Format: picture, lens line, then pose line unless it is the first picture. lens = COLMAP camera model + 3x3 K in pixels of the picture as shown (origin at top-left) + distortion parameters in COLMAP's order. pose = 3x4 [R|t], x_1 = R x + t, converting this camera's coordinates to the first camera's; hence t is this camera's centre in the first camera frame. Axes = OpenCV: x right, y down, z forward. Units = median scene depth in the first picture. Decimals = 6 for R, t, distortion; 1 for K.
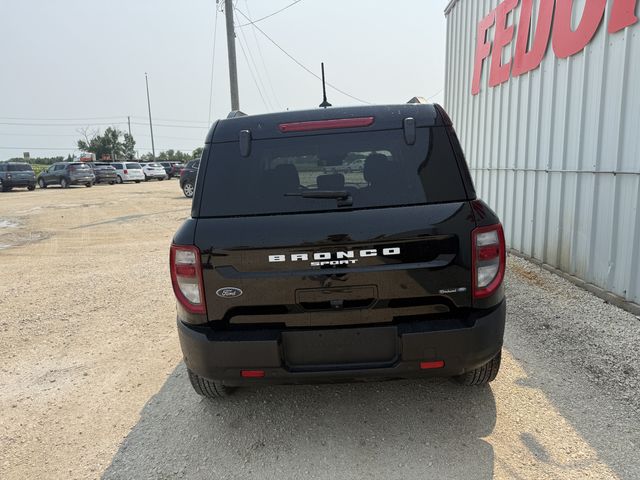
lens RADIAL K [[452.4, 0, 320.0], [0, 452.4, 240.0], [0, 0, 1]] dist [0.040417, -0.086736]
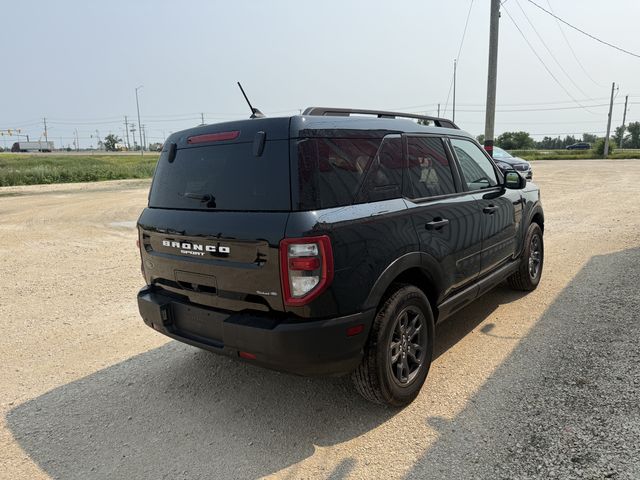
lens RADIAL K [[486.8, 0, 320.0], [0, 486.8, 240.0], [0, 0, 1]] dist [0.046719, -0.000389]
pose [[0.807115, 0.120279, -0.578012, 0.996316], [-0.100498, 0.992729, 0.066246, -0.098874], [0.581778, 0.004621, 0.813335, 0.120162]]
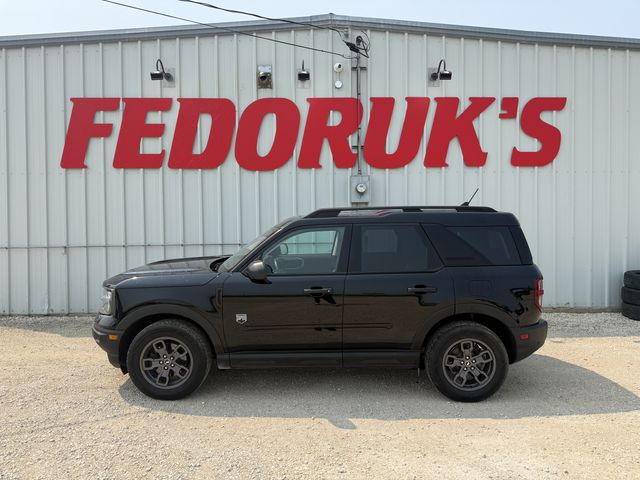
lens RADIAL K [[454.3, 0, 320.0], [0, 454.3, 240.0], [0, 0, 1]] dist [0.008871, 0.001700]
pose [[-0.027869, -0.013159, 0.999525, -2.221710], [0.173897, 0.984603, 0.017812, -0.361150], [-0.984369, 0.174311, -0.025152, 1.939199]]
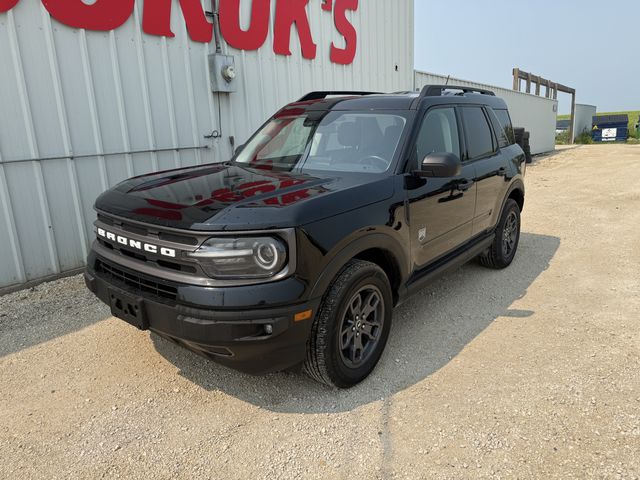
lens RADIAL K [[462.2, 0, 340.6], [0, 462.2, 239.2], [0, 0, 1]] dist [0.003611, -0.032417]
pose [[-0.818157, -0.082302, 0.569075, -0.929679], [0.149010, 0.925543, 0.348088, -0.571463], [-0.555352, 0.369589, -0.744976, 3.455563]]
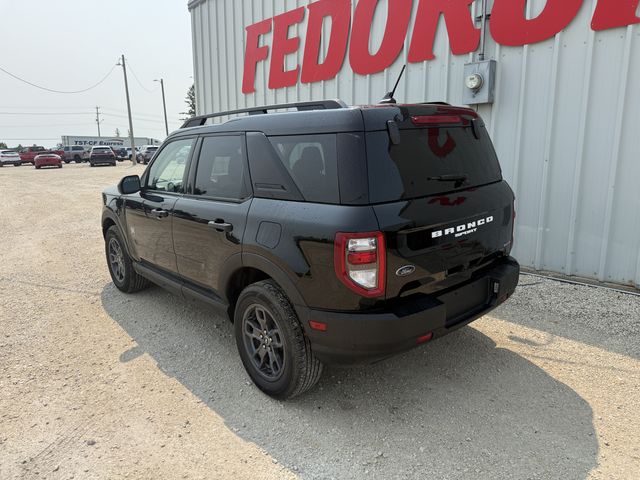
lens RADIAL K [[452.4, 0, 320.0], [0, 452.4, 240.0], [0, 0, 1]] dist [0.040417, -0.086736]
pose [[0.737410, -0.116789, 0.665272, -1.037895], [0.109121, 0.992599, 0.053298, -0.037627], [-0.666573, 0.033293, 0.744696, 0.310447]]
